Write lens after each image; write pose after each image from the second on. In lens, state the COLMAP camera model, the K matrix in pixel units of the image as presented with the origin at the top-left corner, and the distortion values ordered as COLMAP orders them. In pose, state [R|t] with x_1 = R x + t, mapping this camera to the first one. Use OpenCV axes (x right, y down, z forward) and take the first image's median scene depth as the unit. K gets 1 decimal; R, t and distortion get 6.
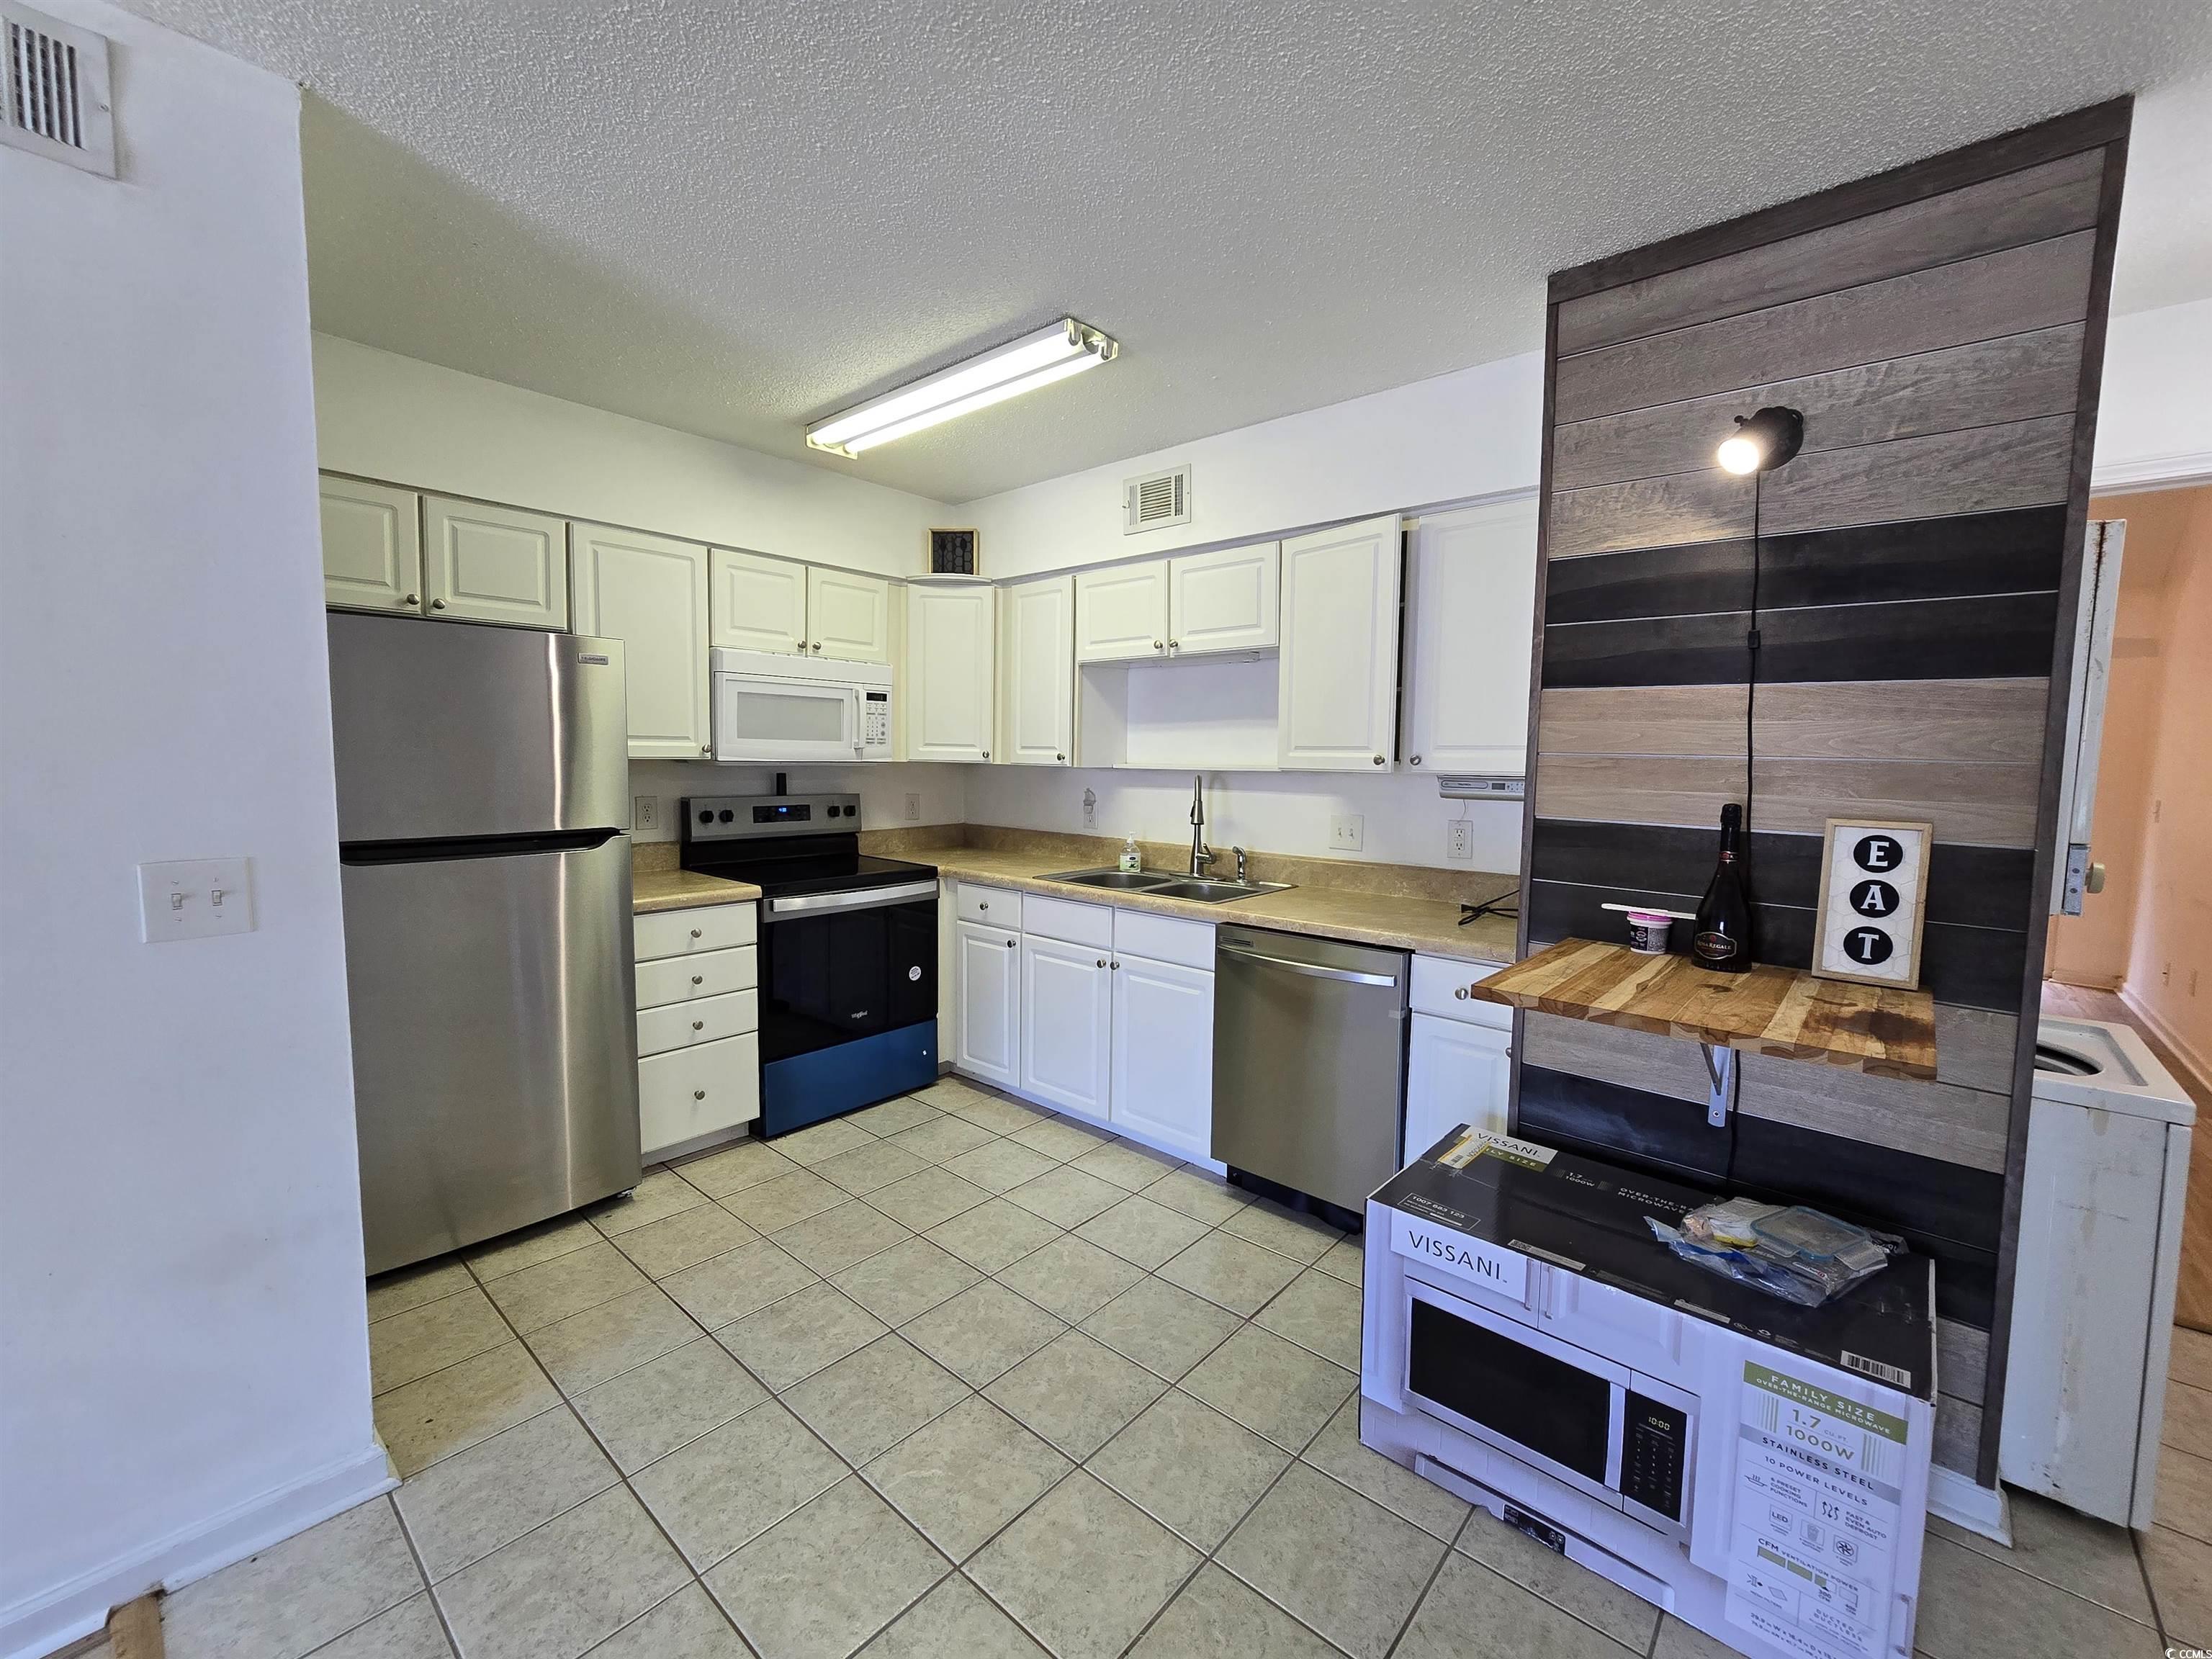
lens RADIAL K [[901.9, 0, 1106.6], [0, 901.9, 826.7], [0, 0, 1]] dist [-0.004711, -0.000251]
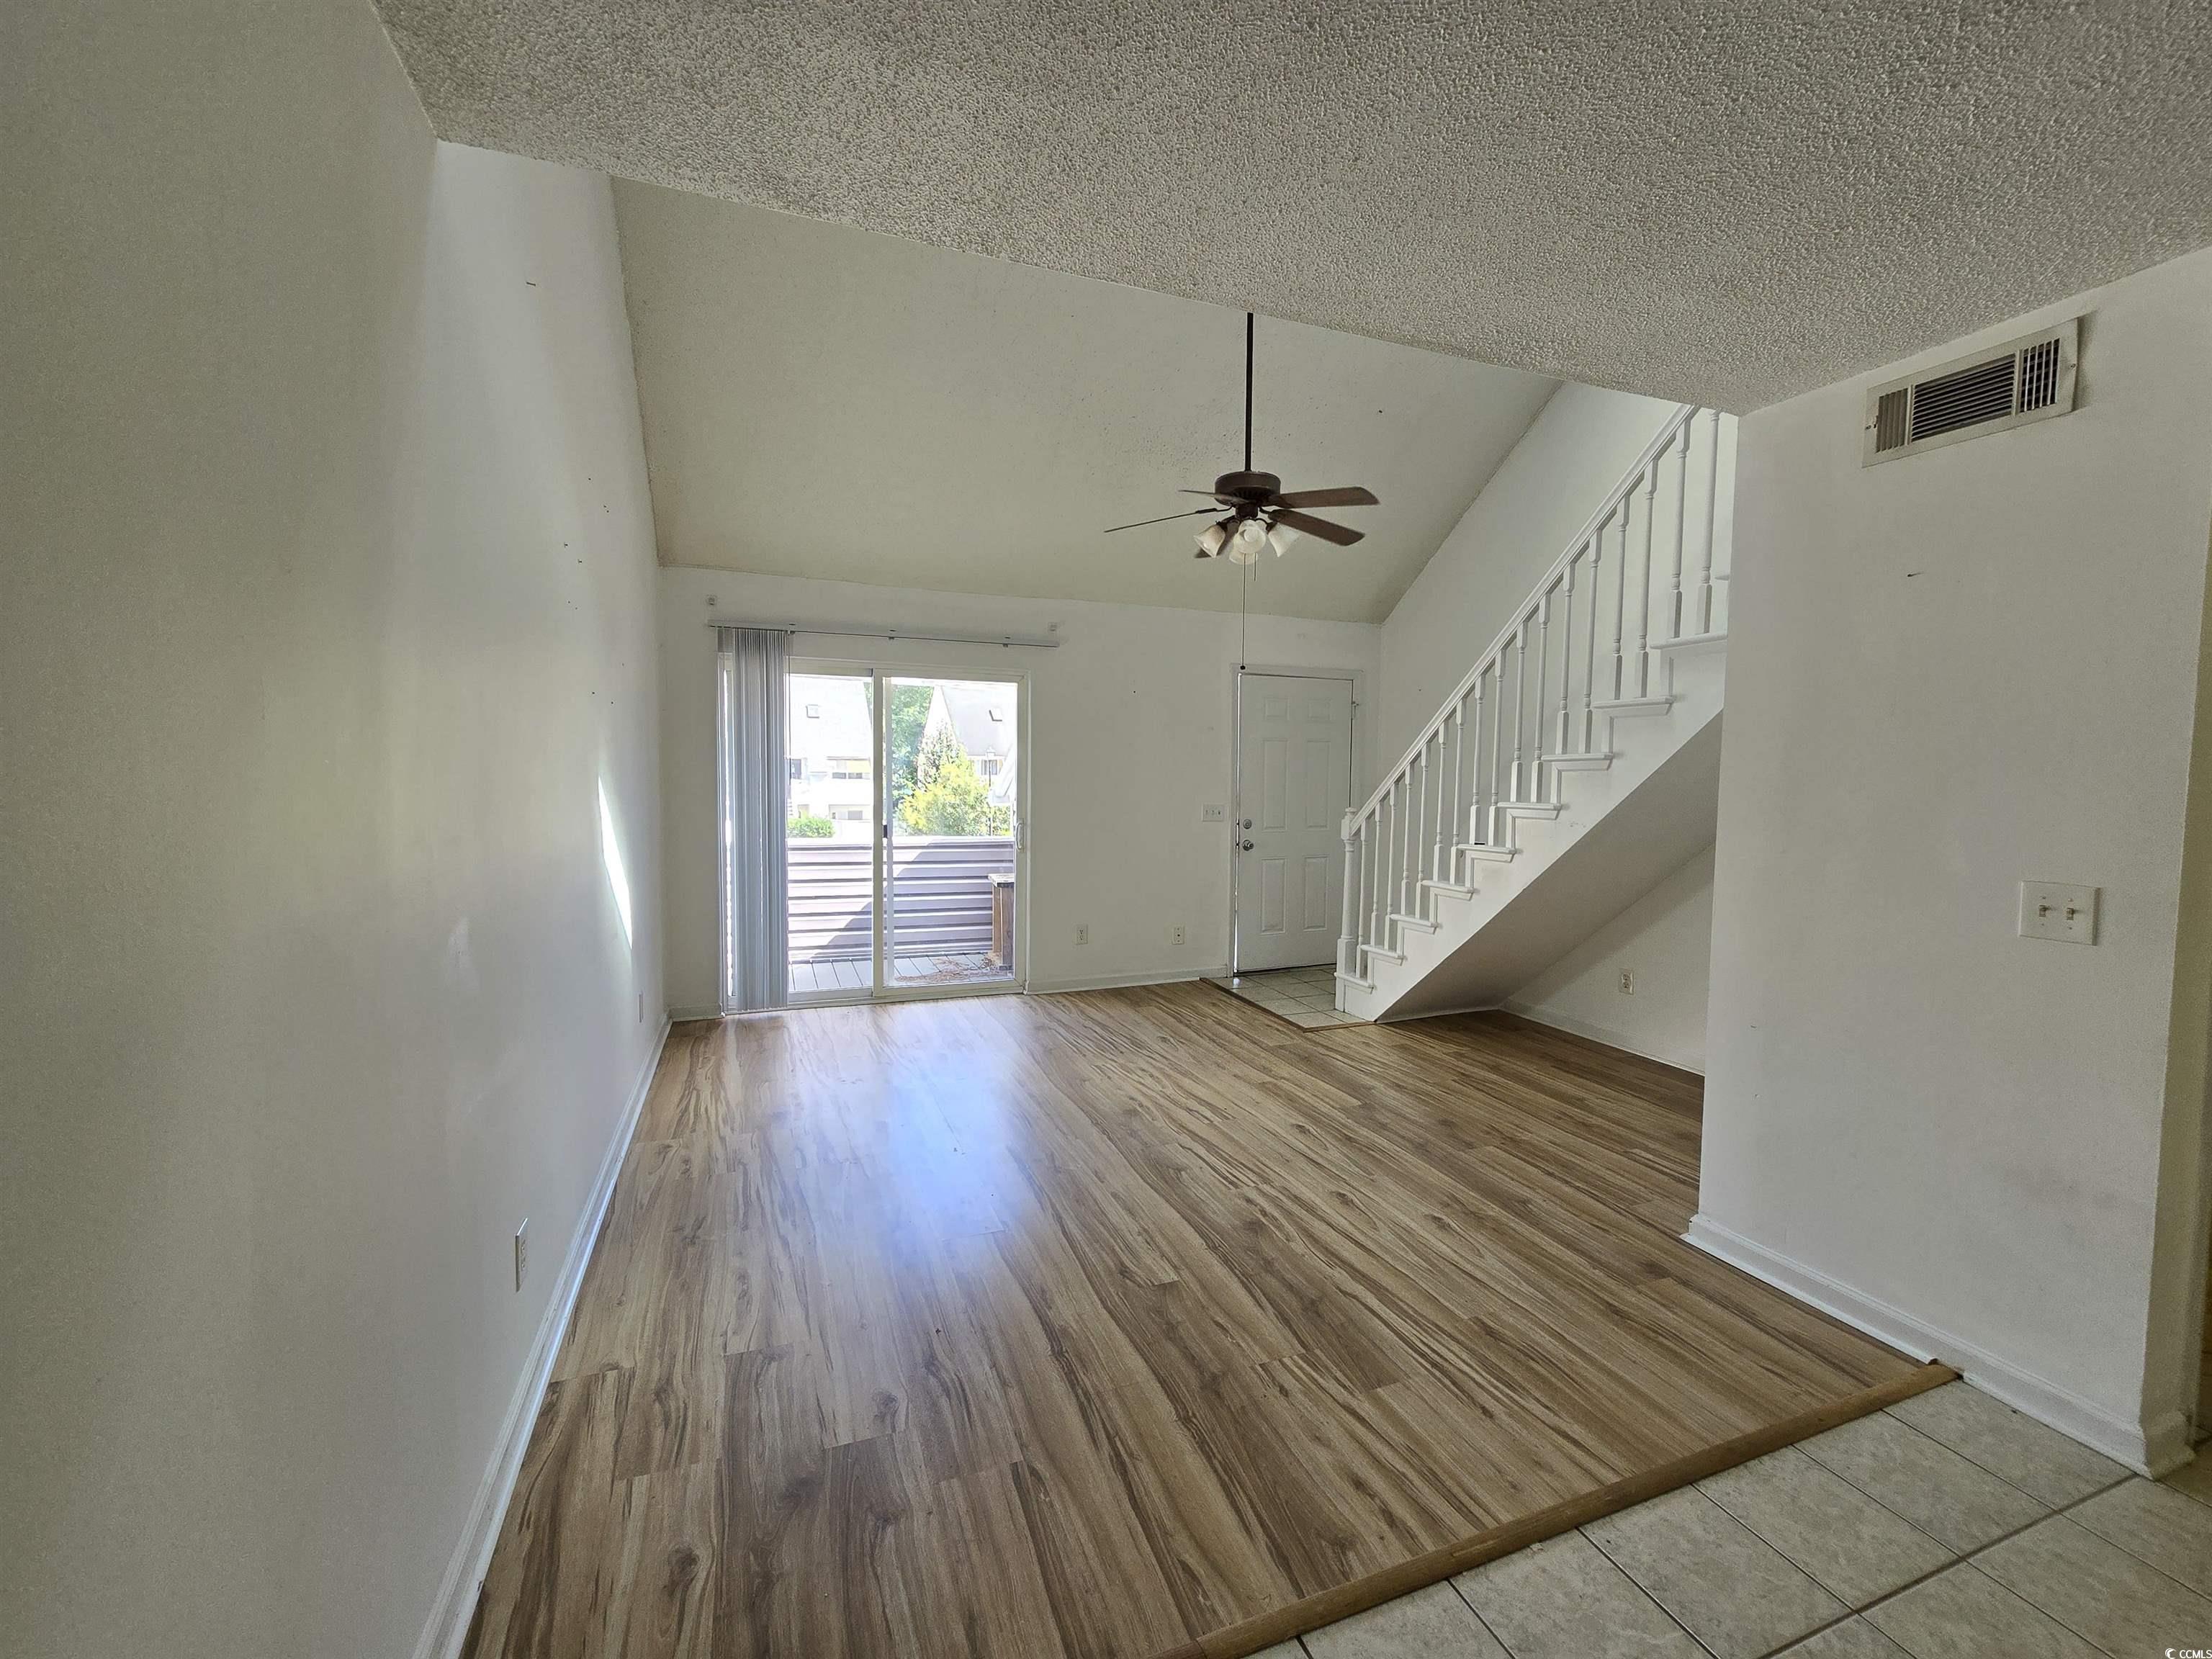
lens RADIAL K [[901.9, 0, 1100.7], [0, 901.9, 834.0], [0, 0, 1]] dist [-0.004711, -0.000251]
pose [[-0.470670, 0.043192, -0.881252, 0.761957], [-0.091387, 0.991042, 0.097382, -0.031945], [0.877564, 0.126370, -0.462507, 0.295084]]
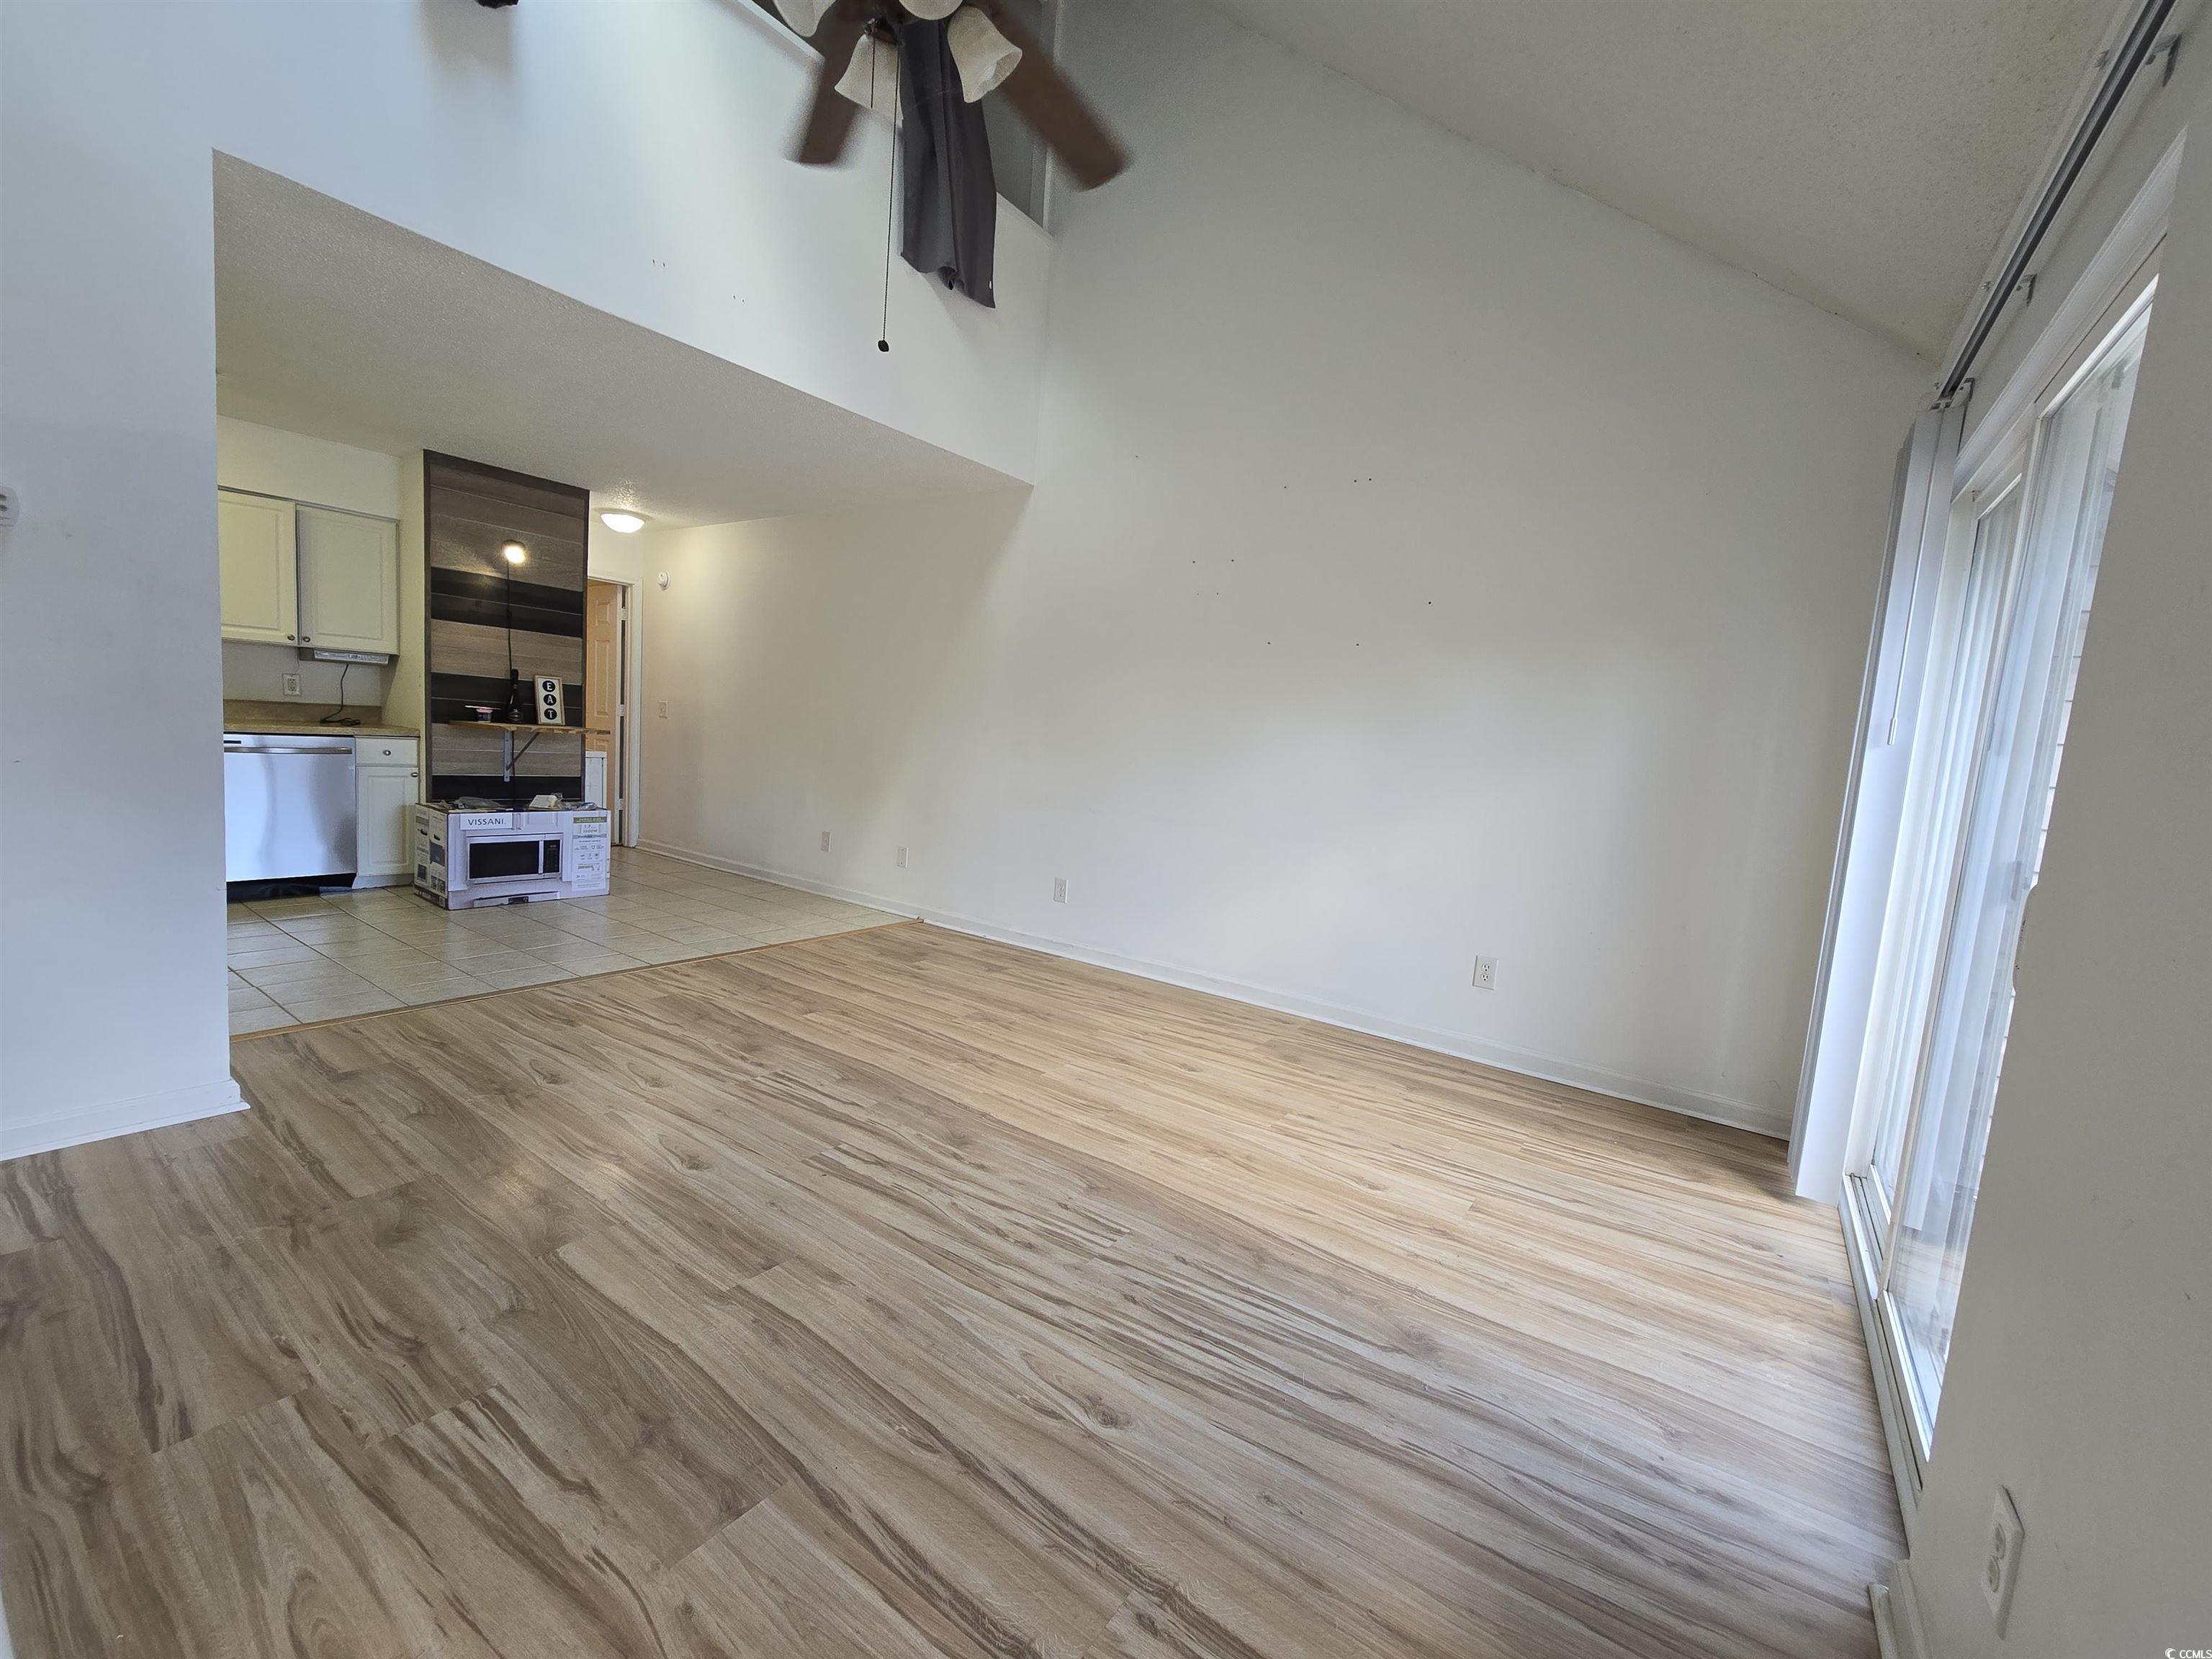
lens RADIAL K [[901.9, 0, 1103.5], [0, 901.9, 828.9], [0, 0, 1]] dist [-0.004711, -0.000251]
pose [[-0.104166, -0.127312, 0.986378, -2.735419], [0.006962, 0.991655, 0.128729, 0.140171], [-0.994536, 0.020277, -0.102411, -0.697255]]
